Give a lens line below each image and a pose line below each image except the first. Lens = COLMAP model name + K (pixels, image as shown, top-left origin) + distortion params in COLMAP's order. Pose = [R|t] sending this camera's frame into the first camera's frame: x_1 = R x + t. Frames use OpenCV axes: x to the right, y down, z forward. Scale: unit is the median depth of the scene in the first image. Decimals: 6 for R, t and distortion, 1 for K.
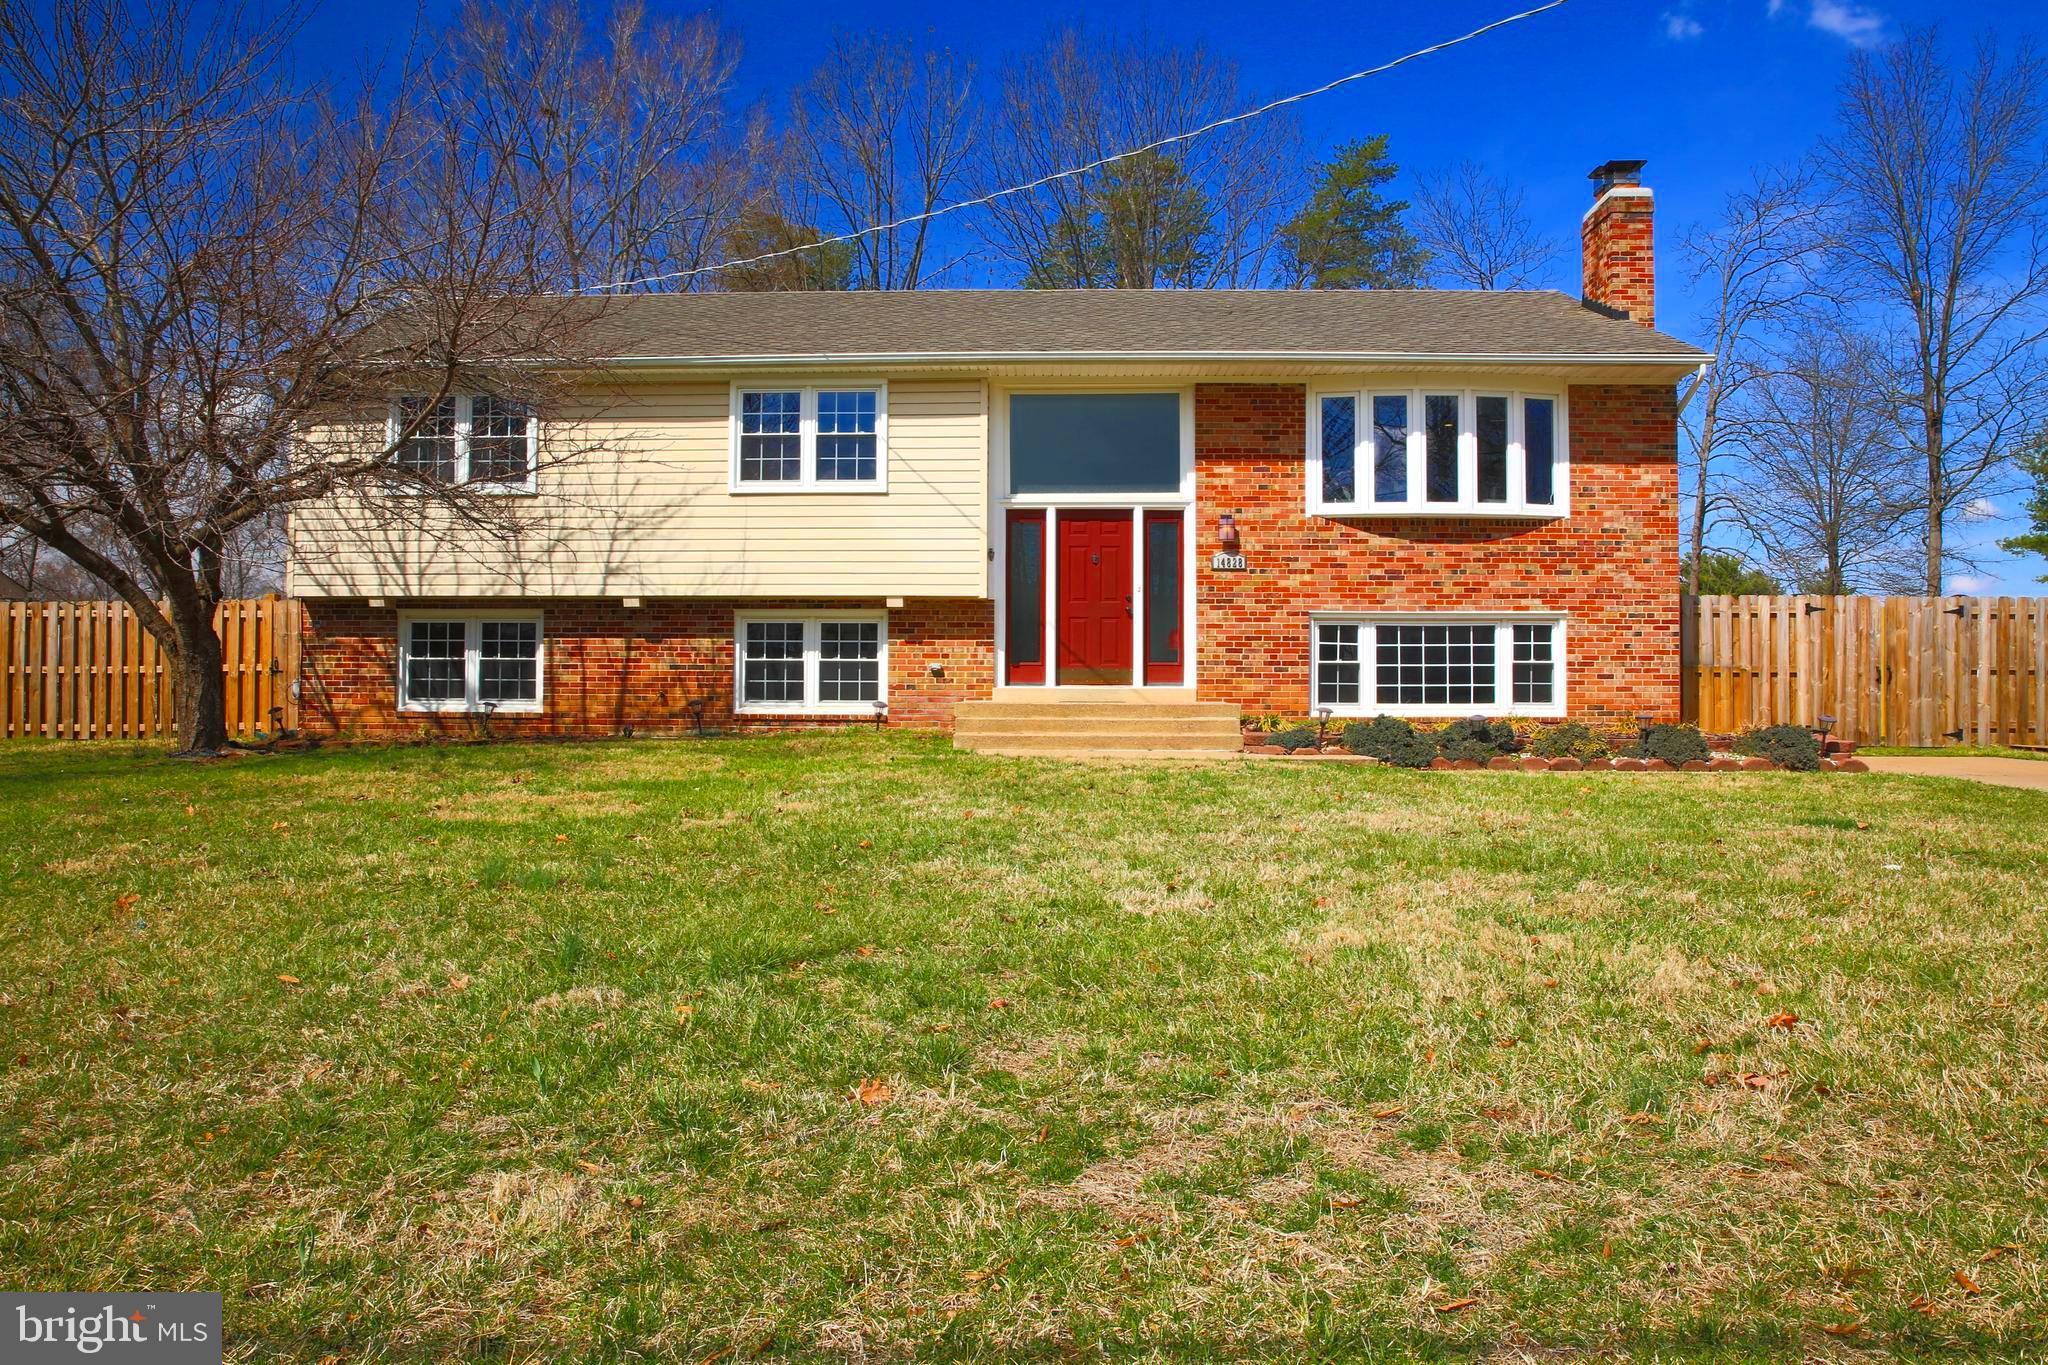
lens RADIAL K [[1489.0, 0, 1017.7], [0, 1489.0, 674.0], [0, 0, 1]] dist [-0.061288, 0.098189]
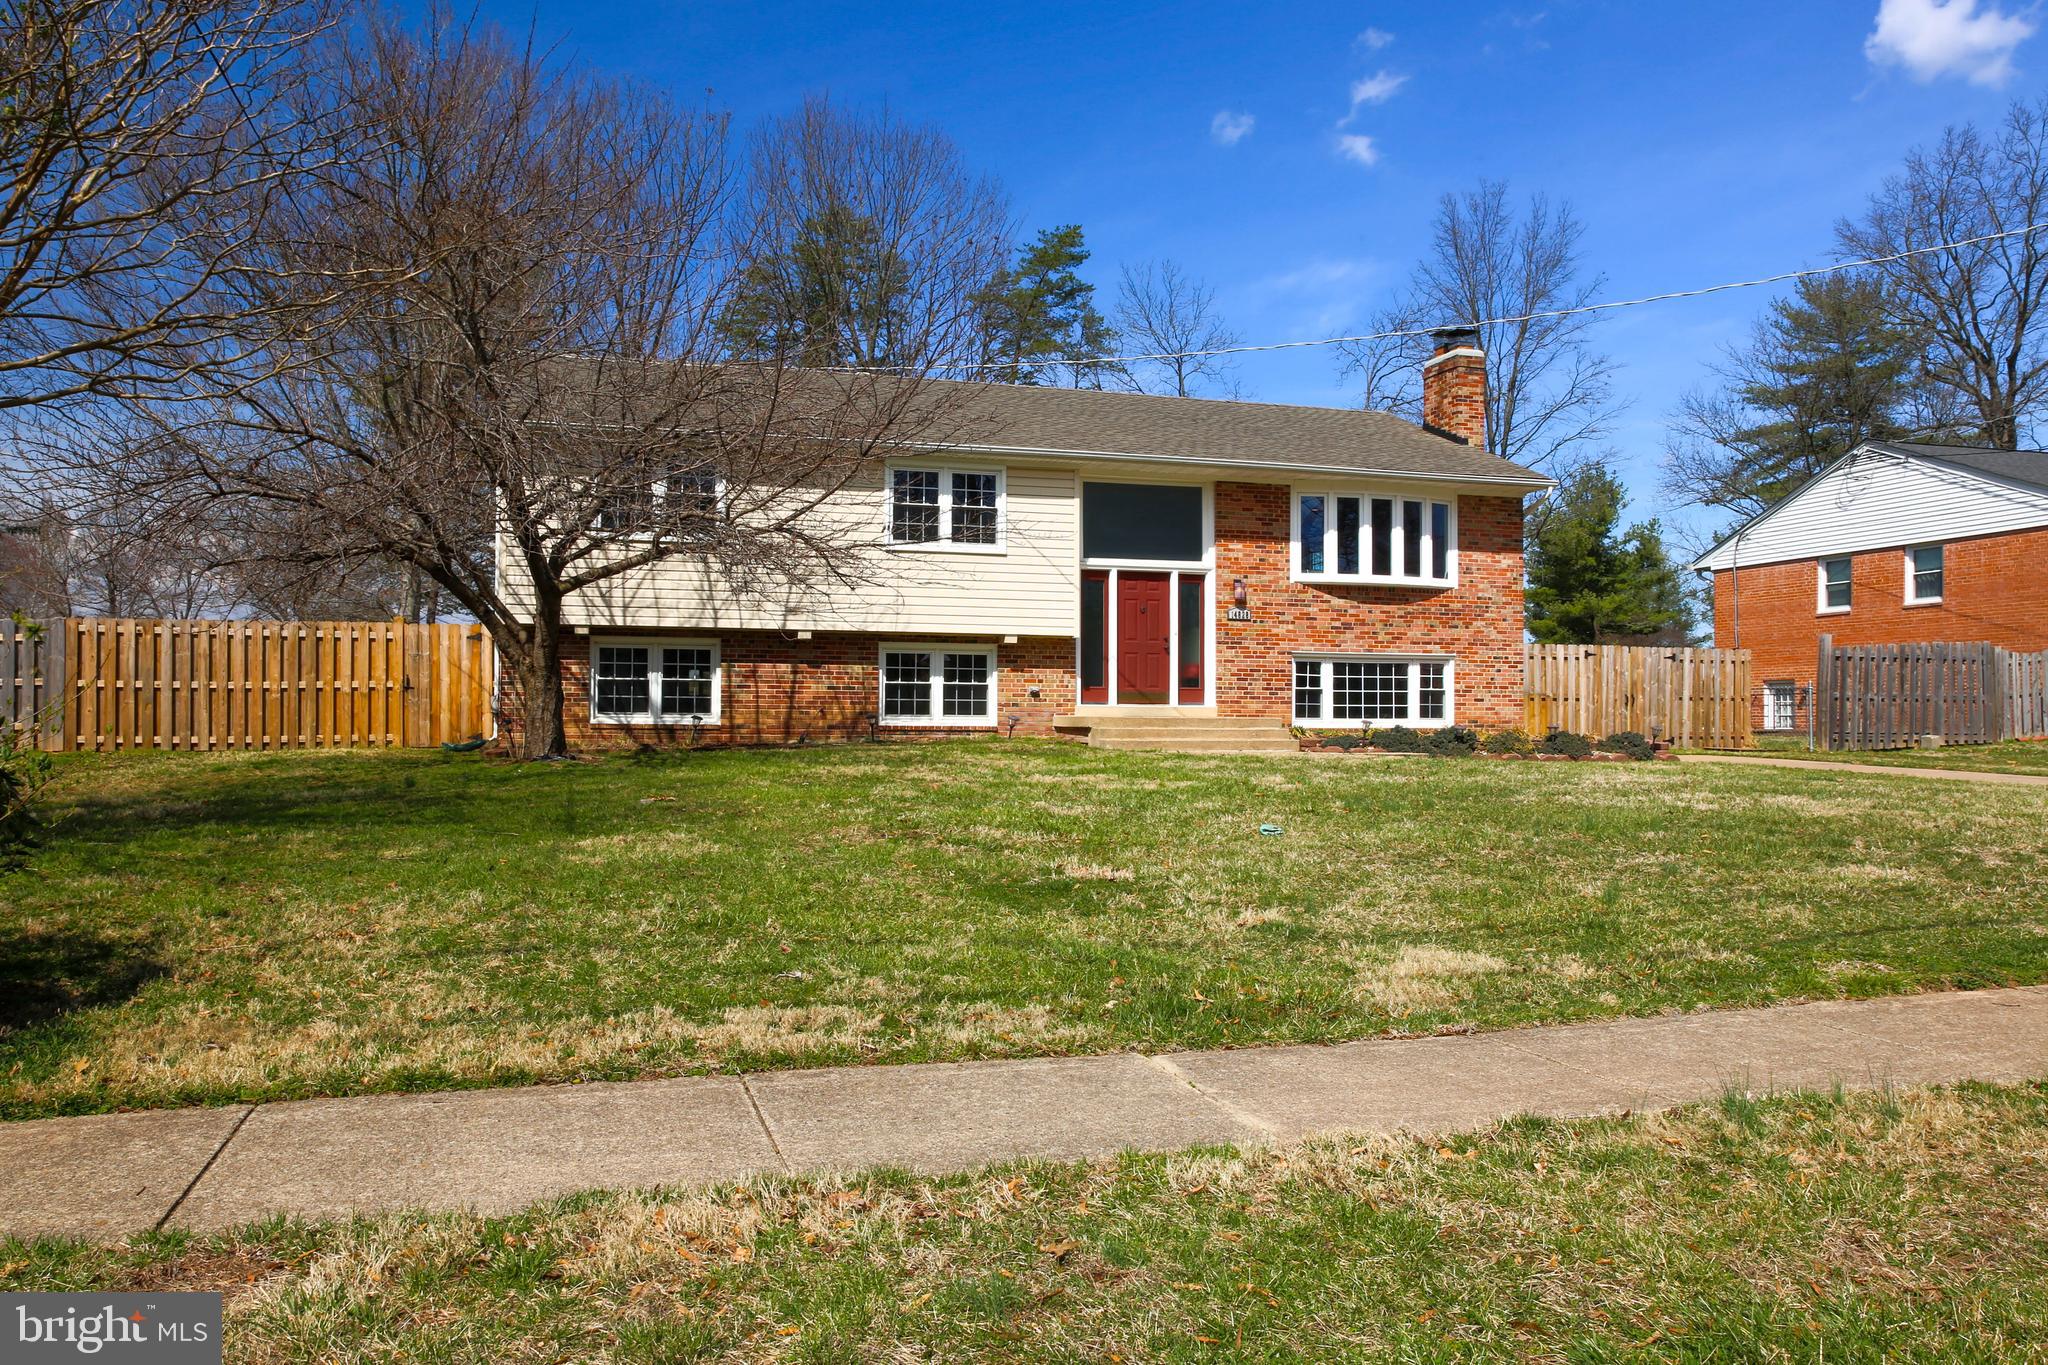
lens RADIAL K [[1447.1, 0, 1023.3], [0, 1447.1, 705.6], [0, 0, 1]] dist [0.030102, 0.084204]
pose [[0.949788, 0.004856, 0.312857, -0.458227], [-0.007660, 0.999941, 0.007736, -0.000446], [-0.312801, -0.009744, 0.949769, -0.197710]]
